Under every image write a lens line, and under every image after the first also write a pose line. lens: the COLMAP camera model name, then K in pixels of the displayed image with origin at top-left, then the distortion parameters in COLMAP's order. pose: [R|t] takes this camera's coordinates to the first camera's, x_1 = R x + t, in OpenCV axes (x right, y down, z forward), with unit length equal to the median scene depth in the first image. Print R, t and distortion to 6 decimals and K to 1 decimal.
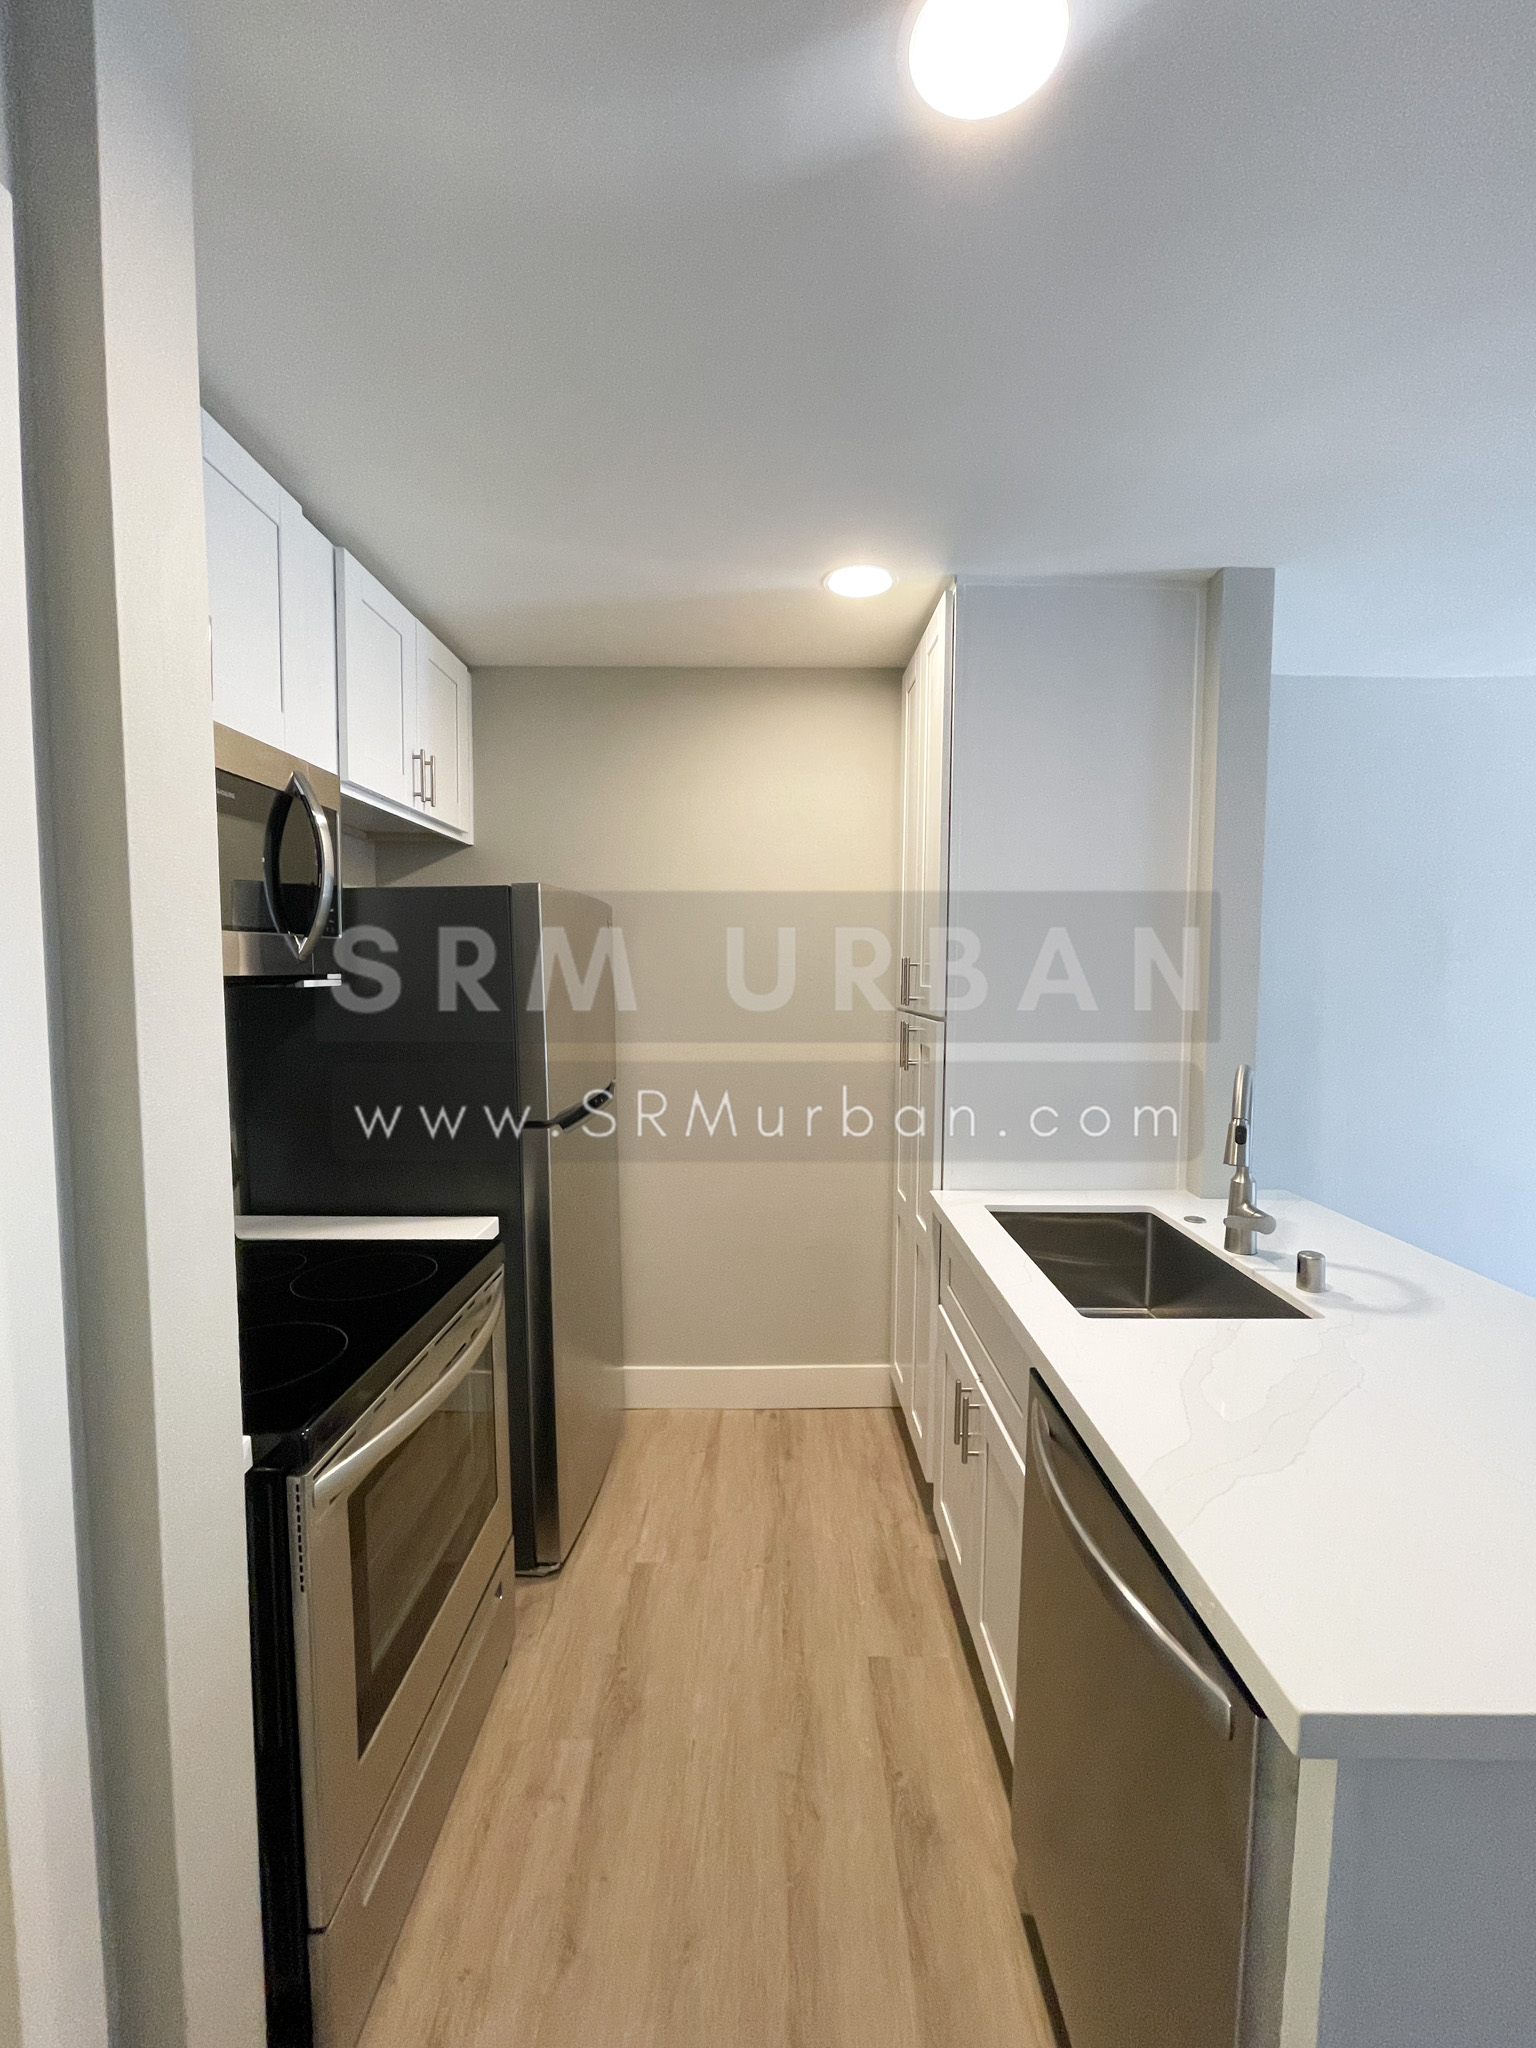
lens RADIAL K [[825.2, 0, 771.8], [0, 825.2, 1026.8], [0, 0, 1]] dist [-0.004237, 0.000630]
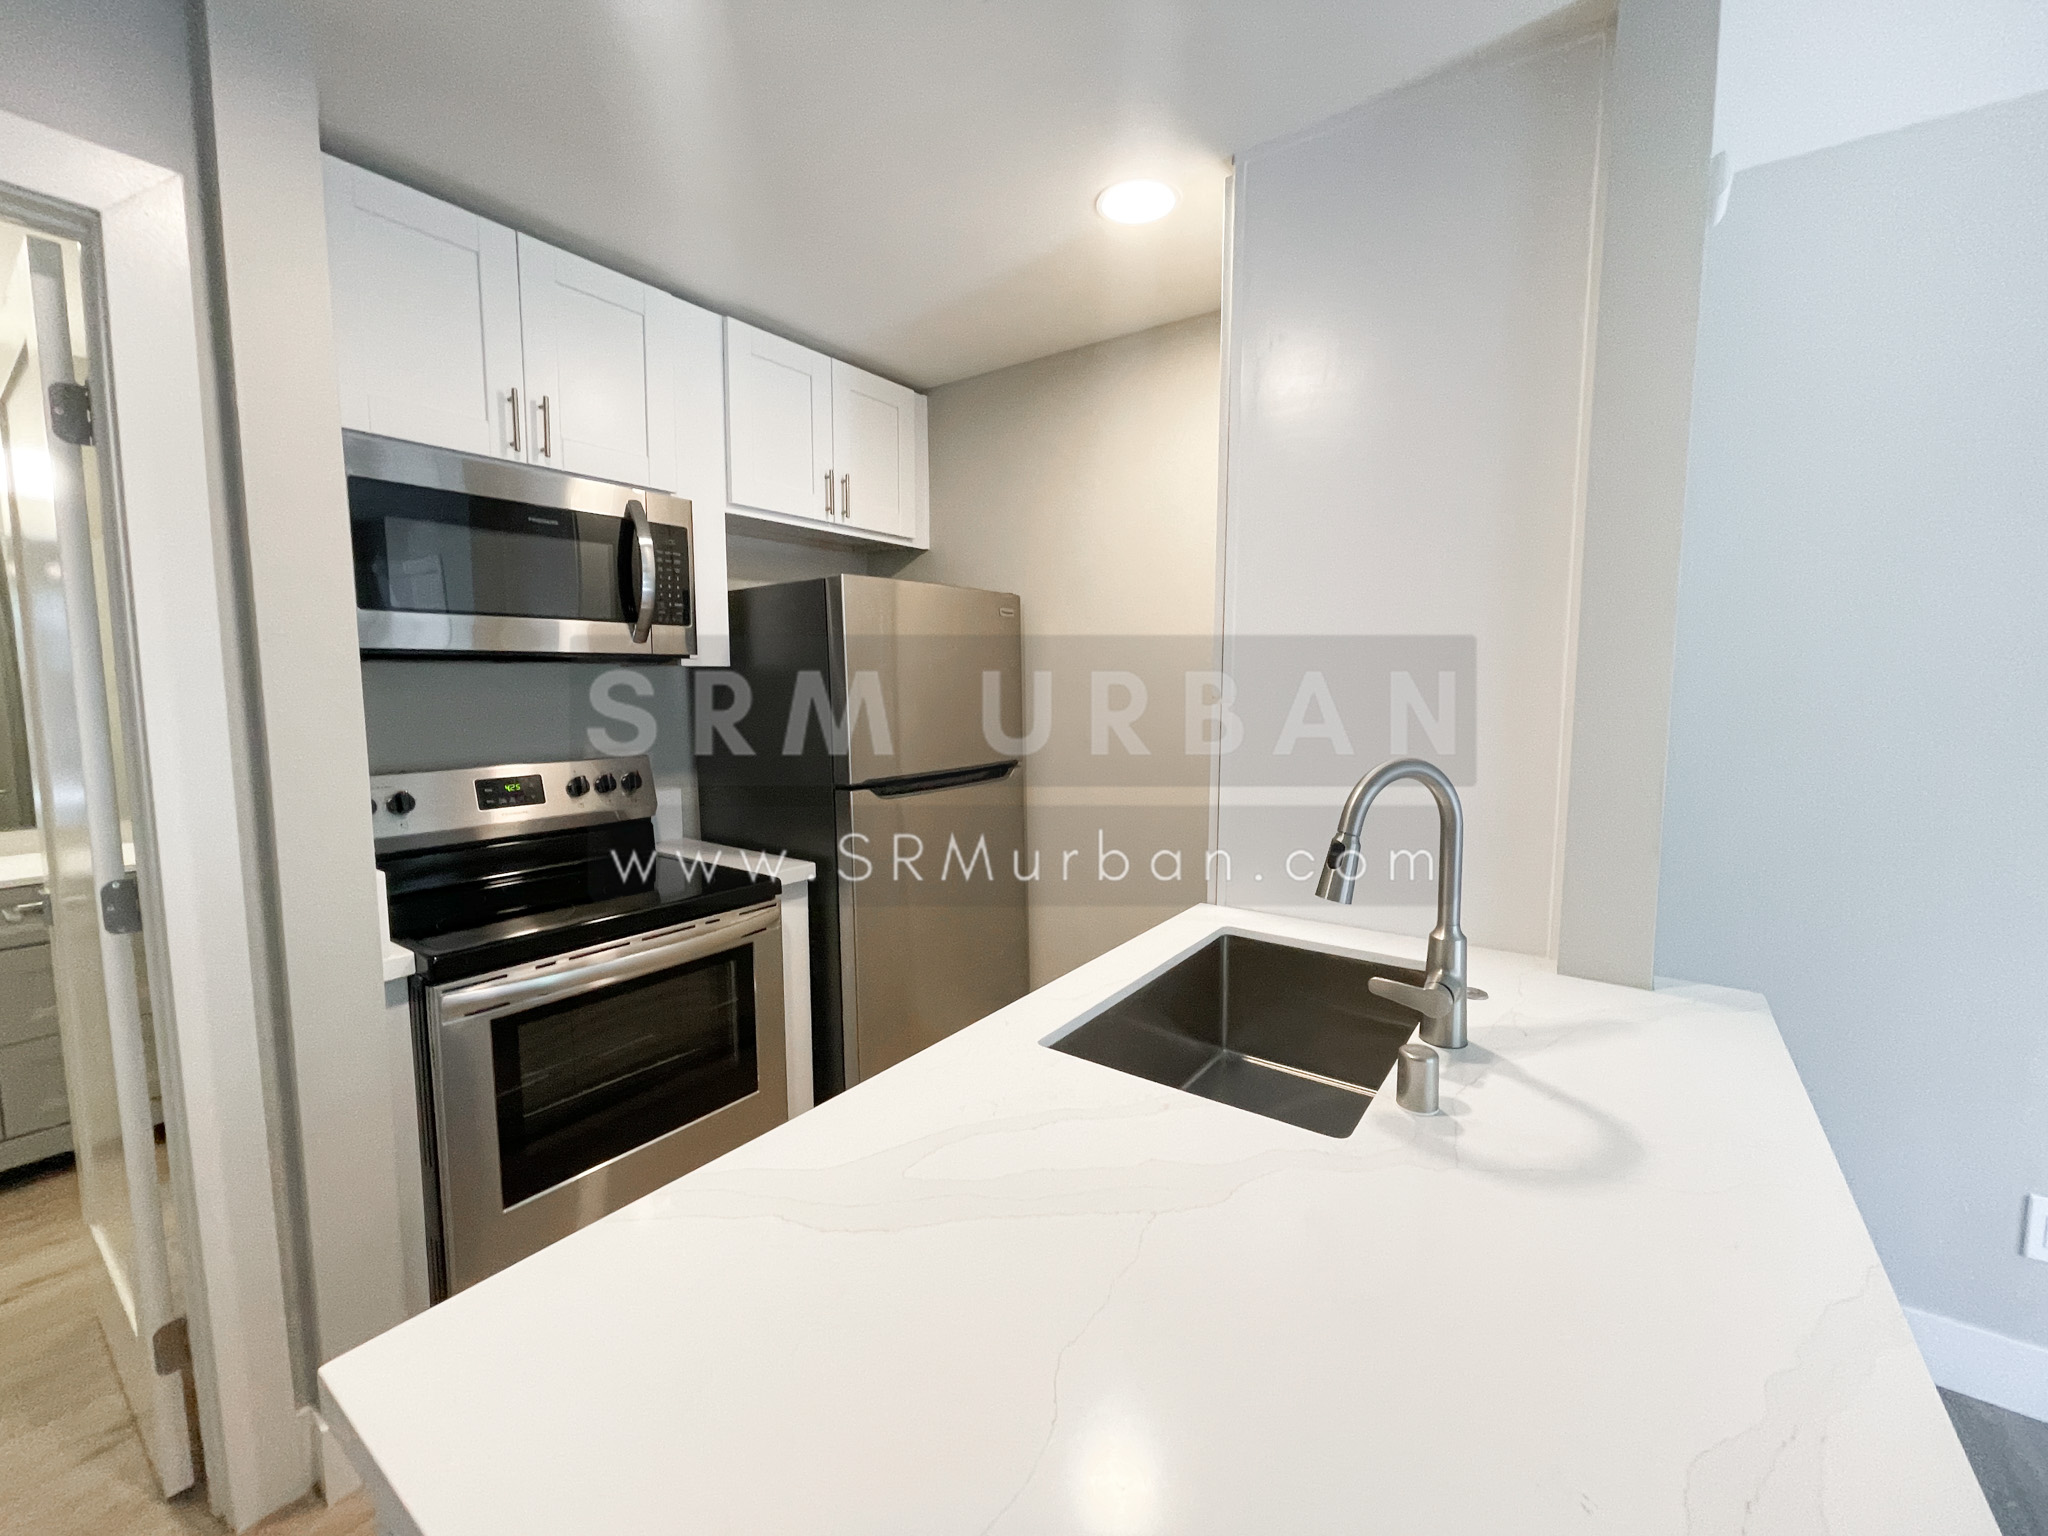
lens RADIAL K [[825.2, 0, 1029.4], [0, 825.2, 760.9], [0, 0, 1]] dist [-0.004237, 0.000630]
pose [[0.812099, 0.055983, -0.580827, 0.673457], [-0.037603, 0.998339, 0.043648, 0.026296], [0.582306, -0.013606, 0.812856, 0.254362]]
